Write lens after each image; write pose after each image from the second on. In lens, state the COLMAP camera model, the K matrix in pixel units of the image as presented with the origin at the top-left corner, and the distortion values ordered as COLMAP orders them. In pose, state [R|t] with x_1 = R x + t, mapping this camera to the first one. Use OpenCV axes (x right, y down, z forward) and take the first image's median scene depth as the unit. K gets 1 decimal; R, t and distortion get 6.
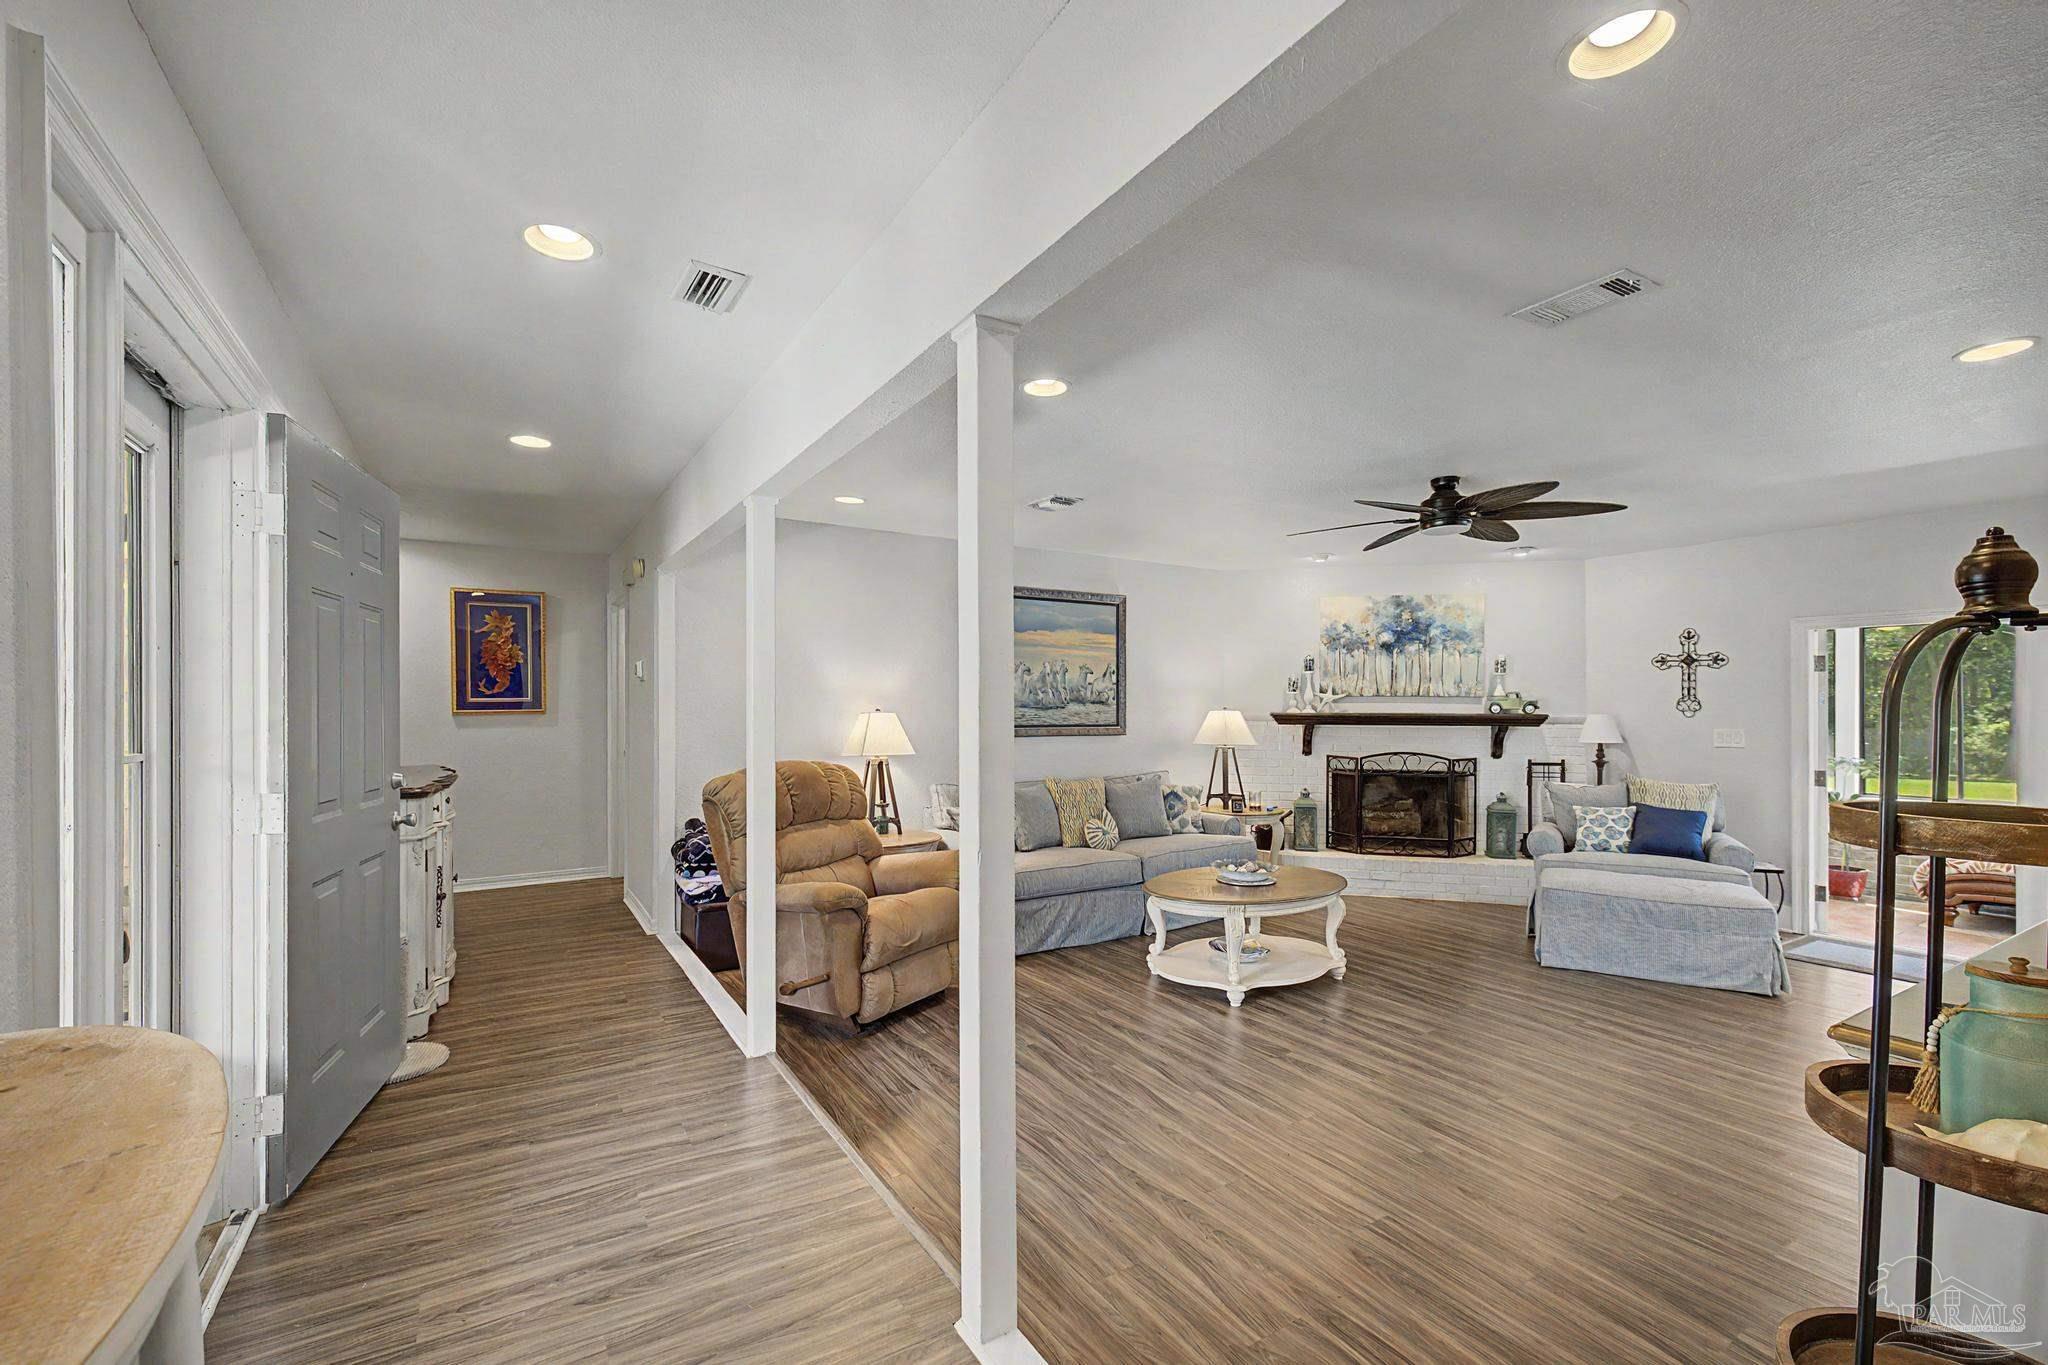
lens RADIAL K [[877.4, 0, 1012.0], [0, 877.4, 710.8], [0, 0, 1]] dist [0.018602, -0.000191]
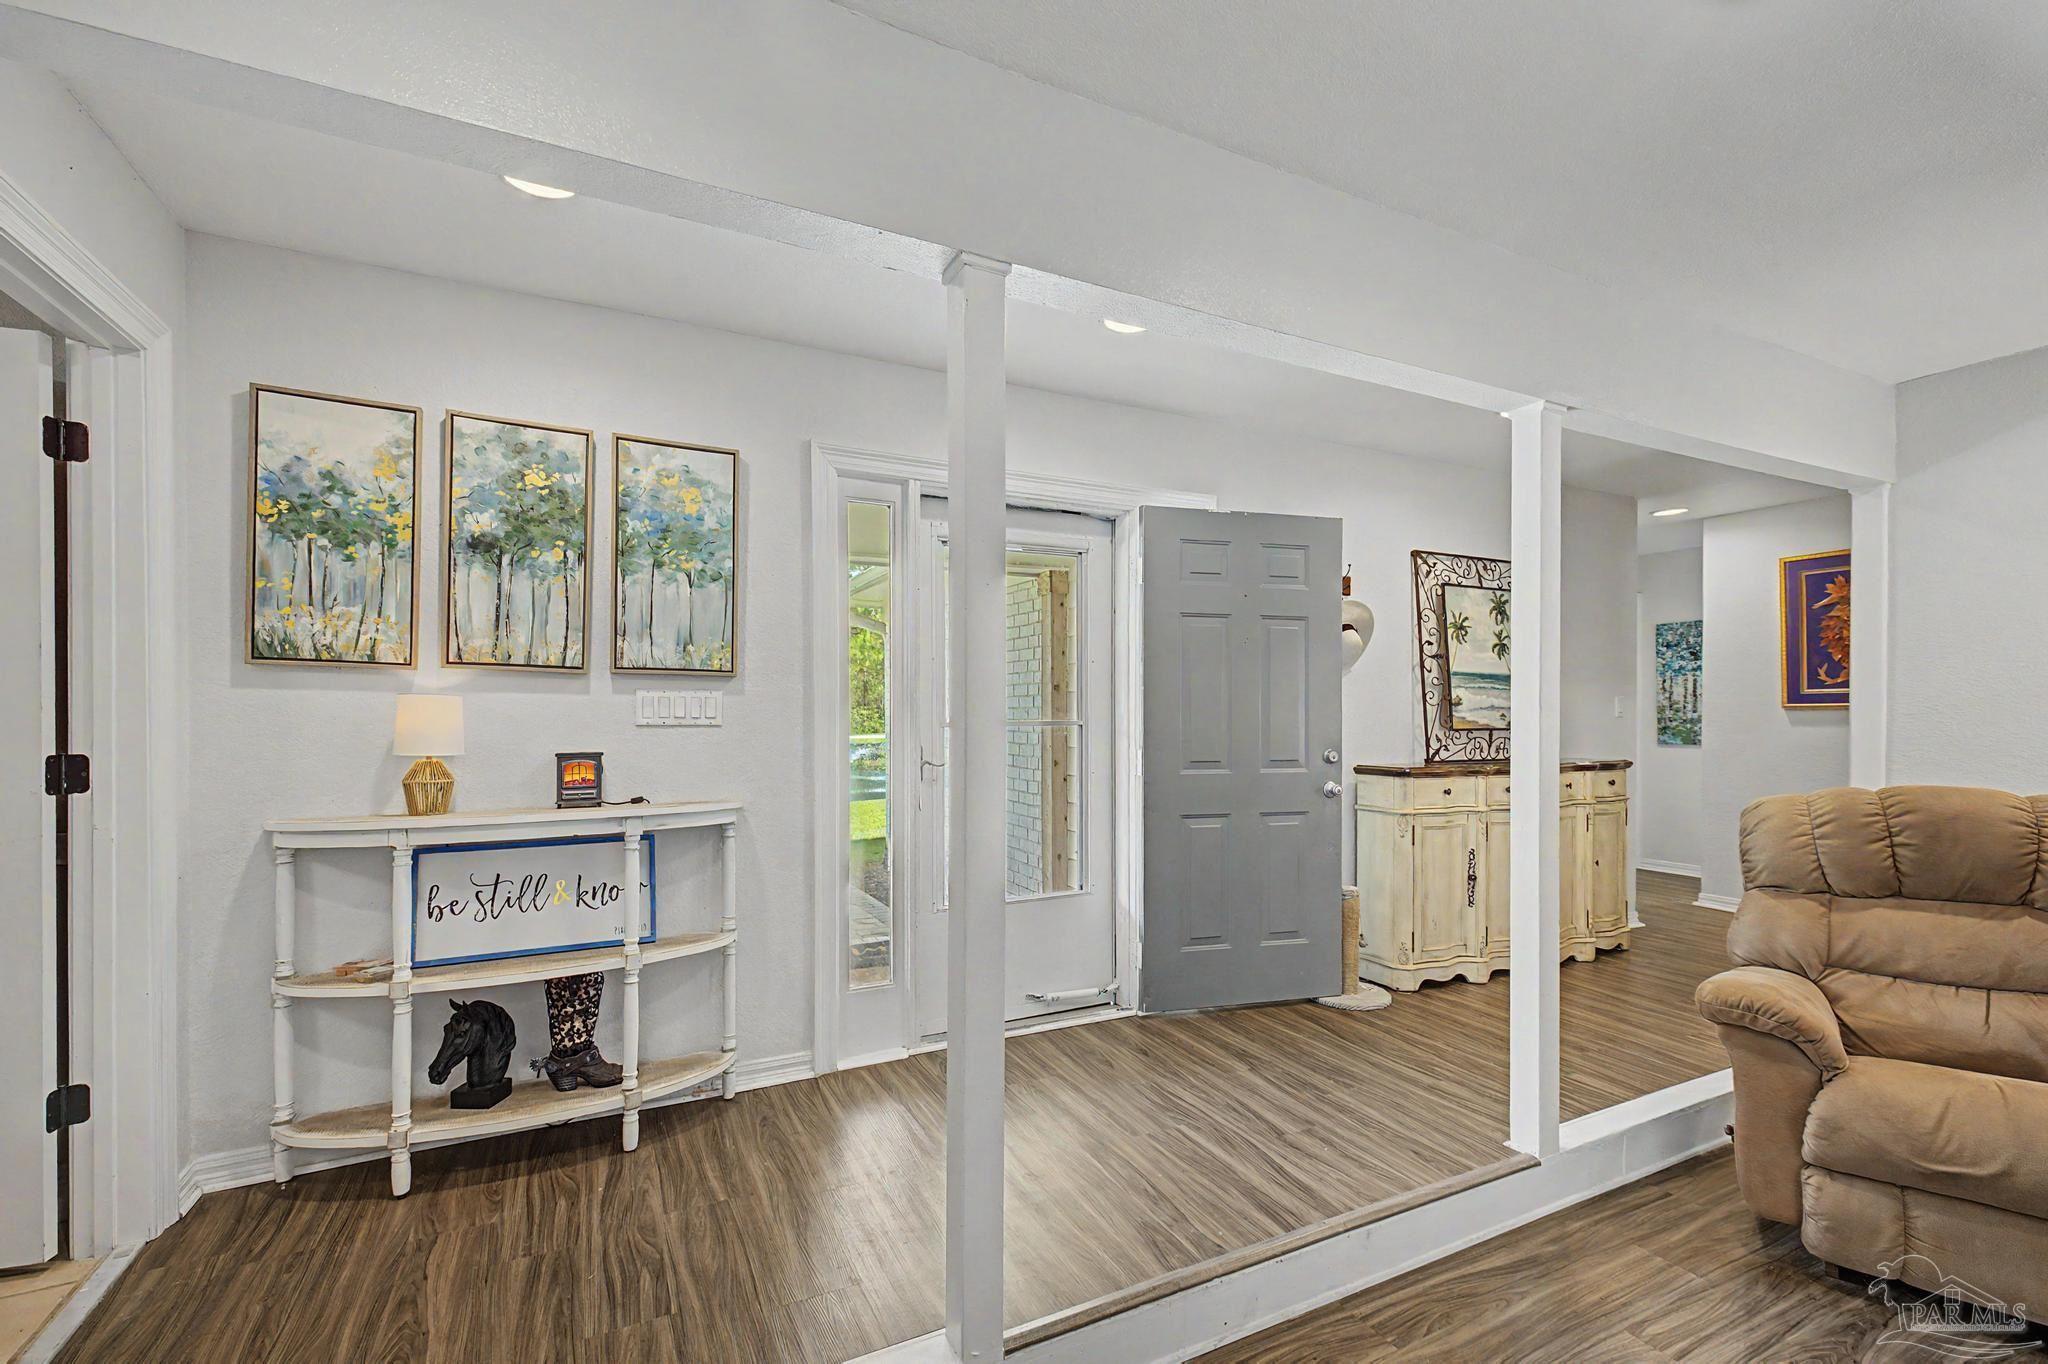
lens RADIAL K [[877.4, 0, 1012.0], [0, 877.4, 710.3], [0, 0, 1]] dist [0.018602, -0.000191]
pose [[-0.077747, 0.006116, -0.996954, 0.584642], [-0.006015, 0.999960, 0.006604, 0.009807], [0.996955, 0.006510, -0.077707, 0.712614]]
